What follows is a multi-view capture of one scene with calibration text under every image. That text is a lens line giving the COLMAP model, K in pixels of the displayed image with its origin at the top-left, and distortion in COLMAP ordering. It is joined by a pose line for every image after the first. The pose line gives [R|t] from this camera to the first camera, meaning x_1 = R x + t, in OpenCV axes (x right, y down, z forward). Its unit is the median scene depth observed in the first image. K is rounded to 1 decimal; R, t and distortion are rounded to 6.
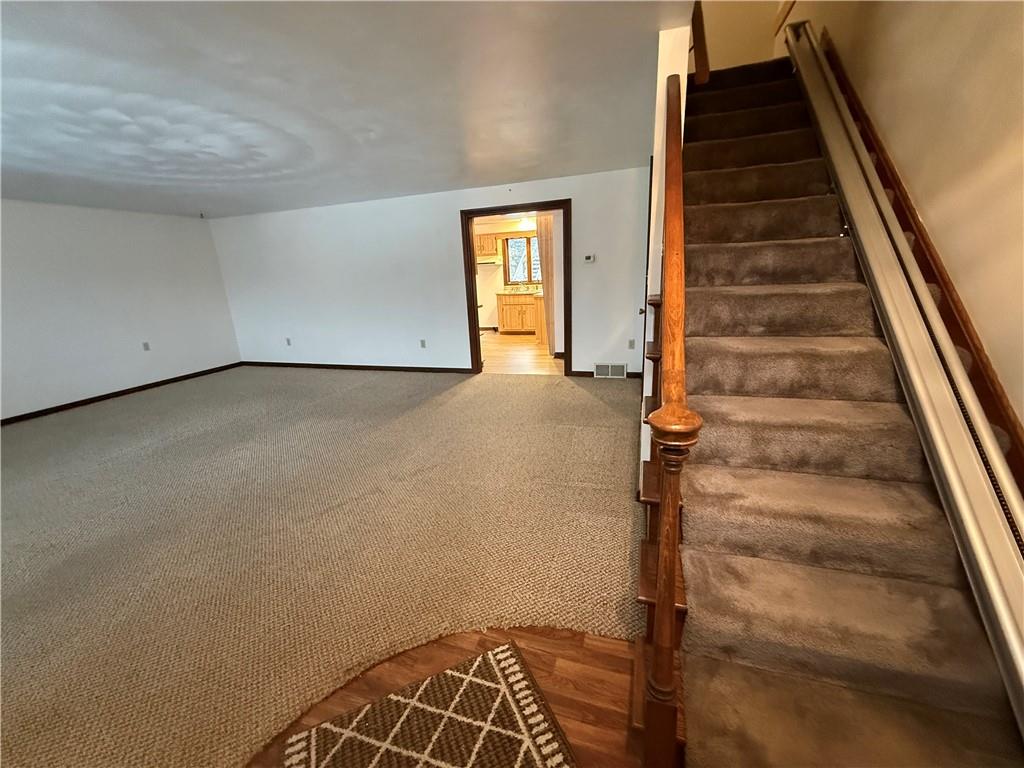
lens RADIAL K [[404.5, 0, 508.9], [0, 404.5, 384.7], [0, 0, 1]] dist [-0.000709, 0.000250]
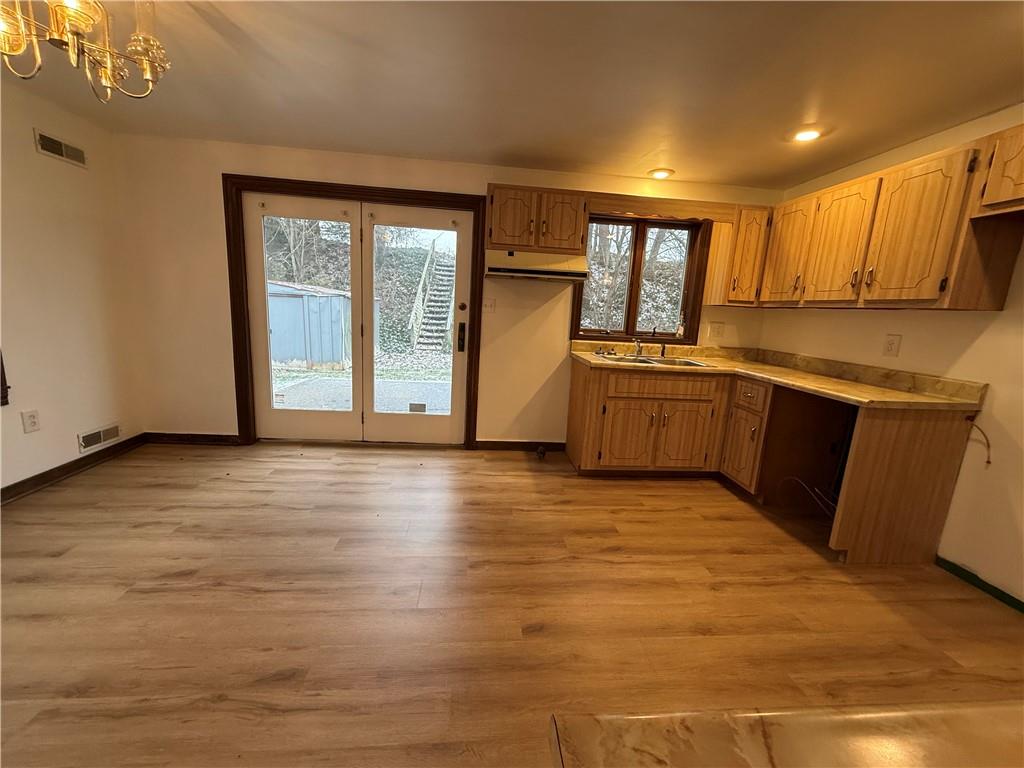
lens RADIAL K [[404.5, 0, 512.5], [0, 404.5, 387.5], [0, 0, 1]] dist [-0.000709, 0.000250]
pose [[0.916779, 0.018094, 0.398985, -0.468964], [0.007987, 0.997943, -0.063608, -0.379535], [-0.399315, 0.061502, 0.914749, 1.470410]]
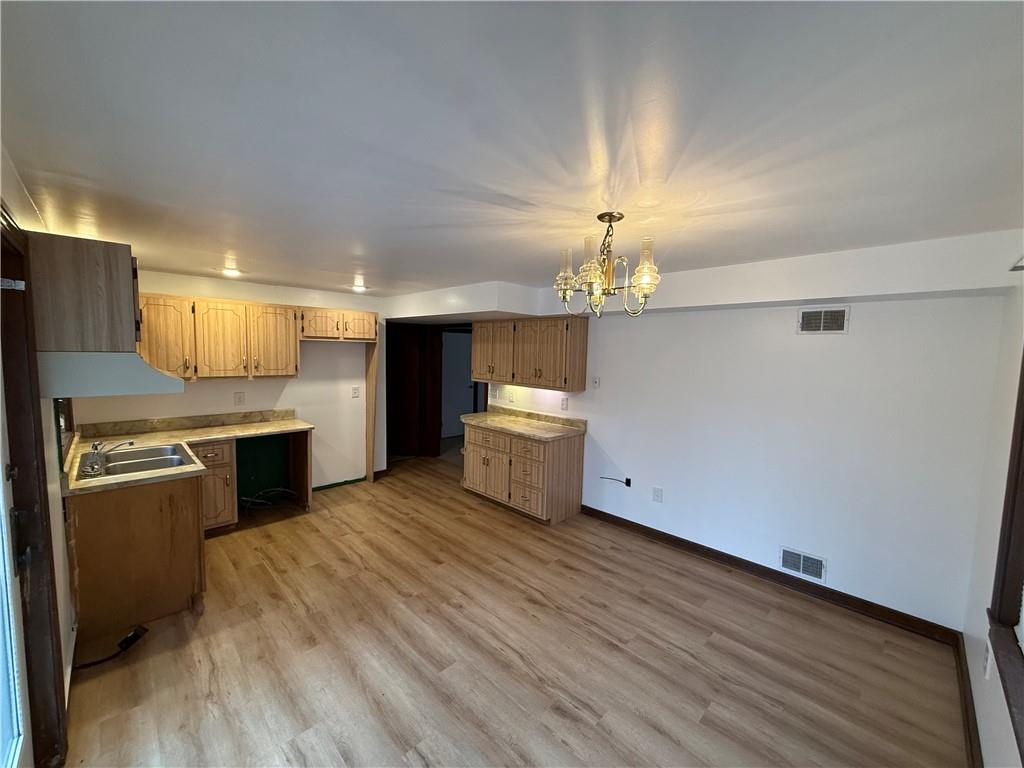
lens RADIAL K [[404.5, 0, 507.9], [0, 404.5, 385.4], [0, 0, 1]] dist [-0.000709, 0.000250]
pose [[-0.883175, -0.012976, 0.468864, -0.768628], [0.139966, 0.946783, 0.289849, -0.697841], [-0.447674, 0.321612, -0.834358, 2.301355]]
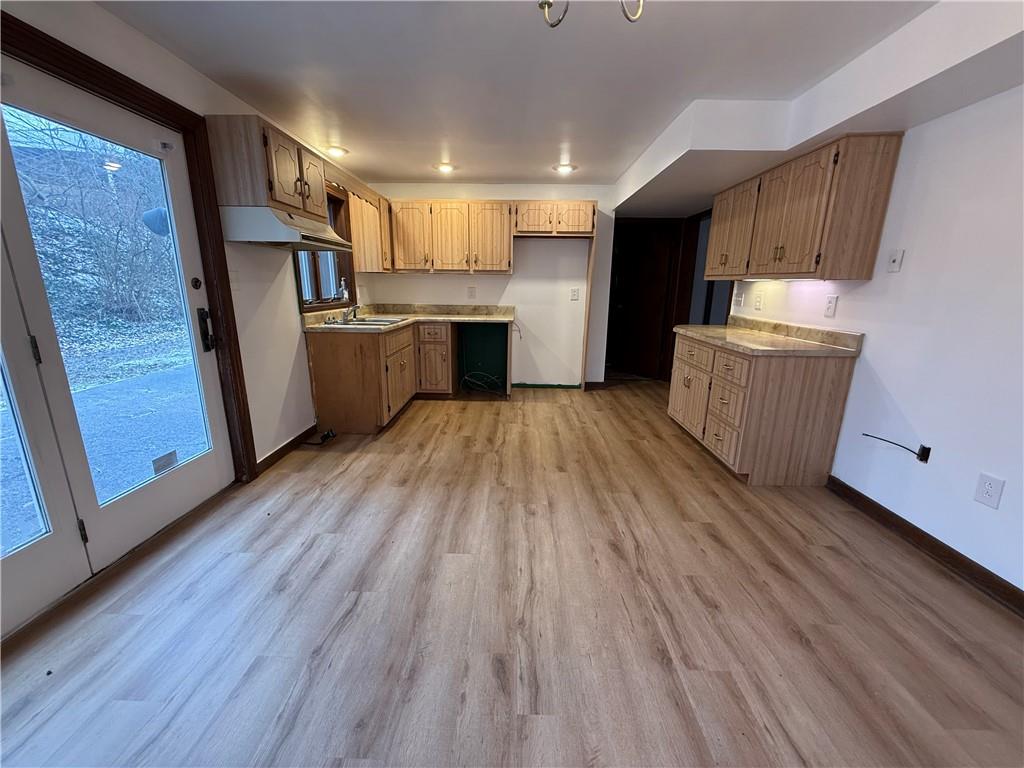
lens RADIAL K [[404.5, 0, 509.7], [0, 404.5, 383.0], [0, 0, 1]] dist [-0.000709, 0.000250]
pose [[-0.281535, -0.185287, 0.941492, -0.875941], [0.249563, 0.933274, 0.258297, -0.503939], [-0.926529, 0.307681, -0.216509, 2.007322]]
